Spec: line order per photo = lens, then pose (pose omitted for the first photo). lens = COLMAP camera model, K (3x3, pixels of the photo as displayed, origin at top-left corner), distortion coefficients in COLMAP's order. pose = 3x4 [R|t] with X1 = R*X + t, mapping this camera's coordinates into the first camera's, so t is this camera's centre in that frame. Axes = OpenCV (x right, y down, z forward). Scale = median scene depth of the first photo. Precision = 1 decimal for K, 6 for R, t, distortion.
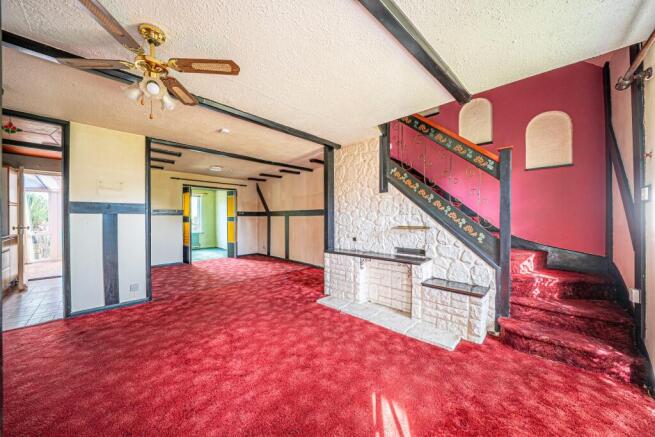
lens RADIAL K [[224.6, 0, 323.7], [0, 224.6, 216.8], [0, 0, 1]] dist [-0.020196, 0.000042]
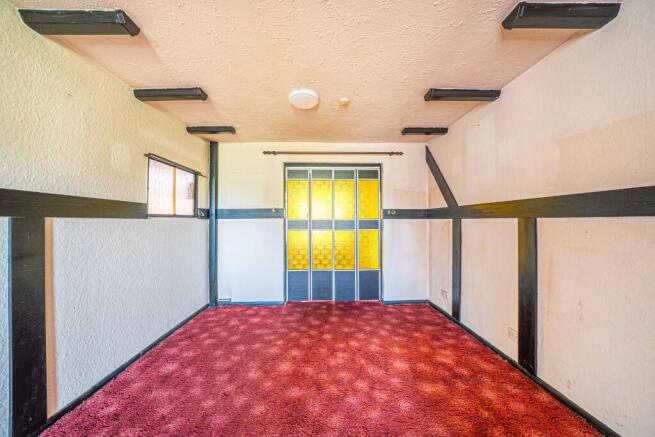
lens RADIAL K [[224.6, 0, 328.7], [0, 224.6, 218.1], [0, 0, 1]] dist [-0.020196, 0.000042]
pose [[0.719378, -0.009795, -0.694550, -0.138754], [0.006144, 0.999951, -0.007738, -0.001660], [0.694592, 0.001300, 0.719403, 0.582489]]
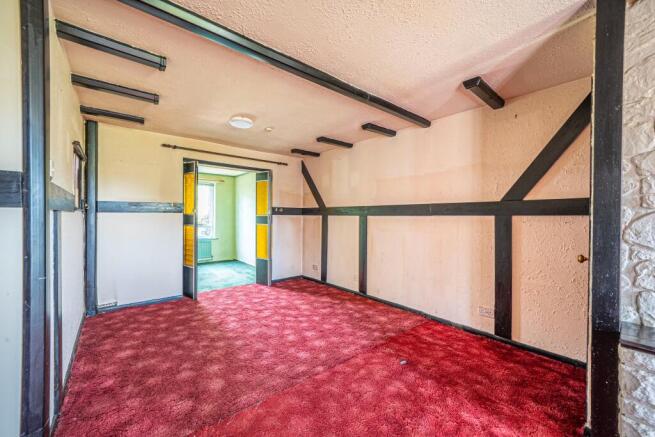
lens RADIAL K [[261.2, 0, 325.7], [0, 261.2, 215.9], [0, 0, 1]] dist [0.000853, 0.000097]
pose [[0.994813, 0.007797, -0.101420, -0.176066], [-0.007364, 0.999962, 0.004644, -0.004079], [0.101453, -0.003873, 0.994833, 0.325880]]
